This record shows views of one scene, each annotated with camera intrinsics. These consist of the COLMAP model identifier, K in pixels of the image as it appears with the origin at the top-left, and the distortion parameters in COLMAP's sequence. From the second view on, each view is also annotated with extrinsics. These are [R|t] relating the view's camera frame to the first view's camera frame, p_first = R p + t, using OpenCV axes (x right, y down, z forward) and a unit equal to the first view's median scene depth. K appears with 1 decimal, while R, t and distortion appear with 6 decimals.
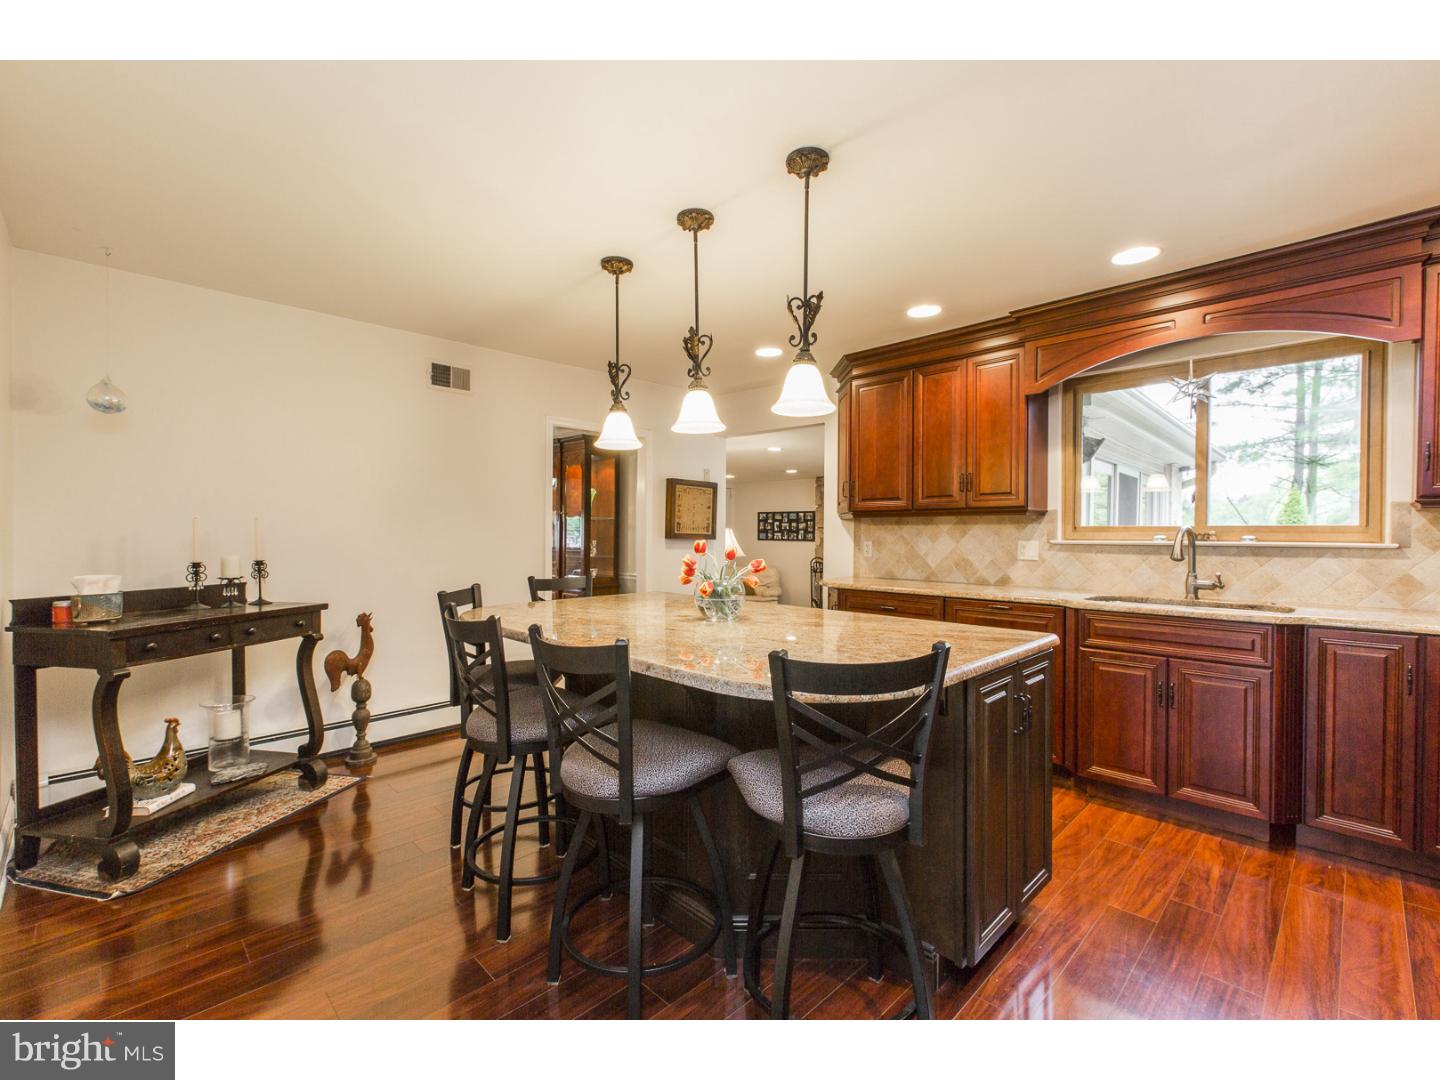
lens RADIAL K [[641.4, 0, 722.4], [0, 641.4, 538.1], [0, 0, 1]] dist [0.001397, -0.001389]
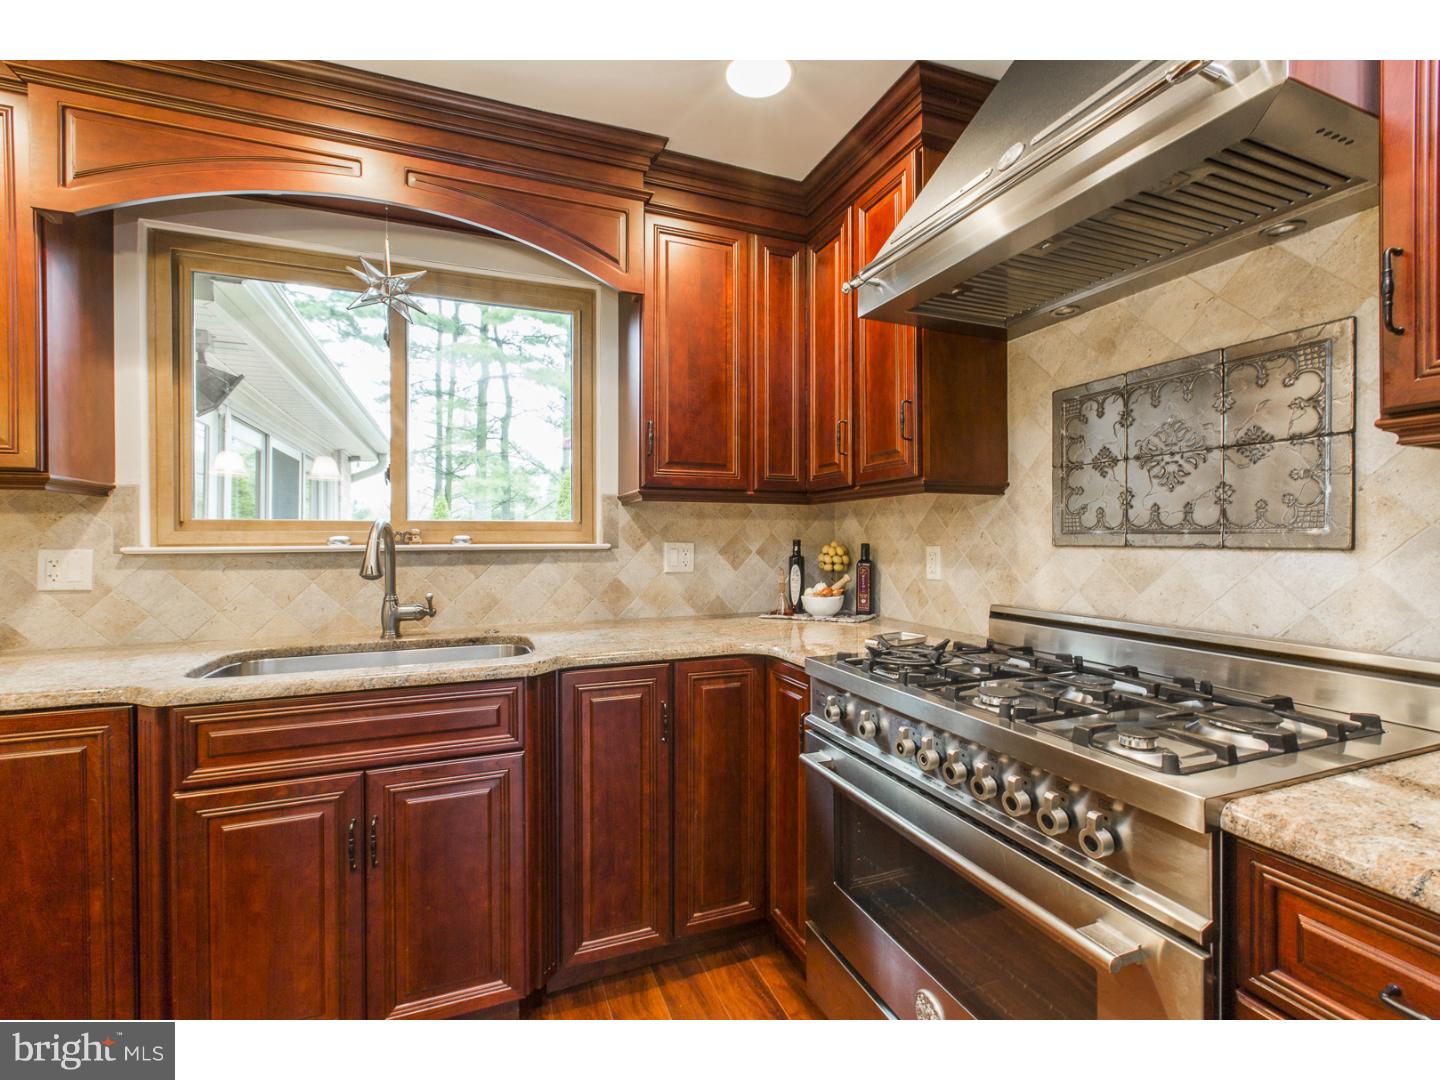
lens RADIAL K [[641.4, 0, 722.3], [0, 641.4, 536.6], [0, 0, 1]] dist [0.001397, -0.001389]
pose [[0.401608, -0.006586, 0.915788, 0.299500], [0.012225, 0.999924, 0.001830, -0.000086], [-0.915730, 0.010460, 0.401658, 0.466909]]
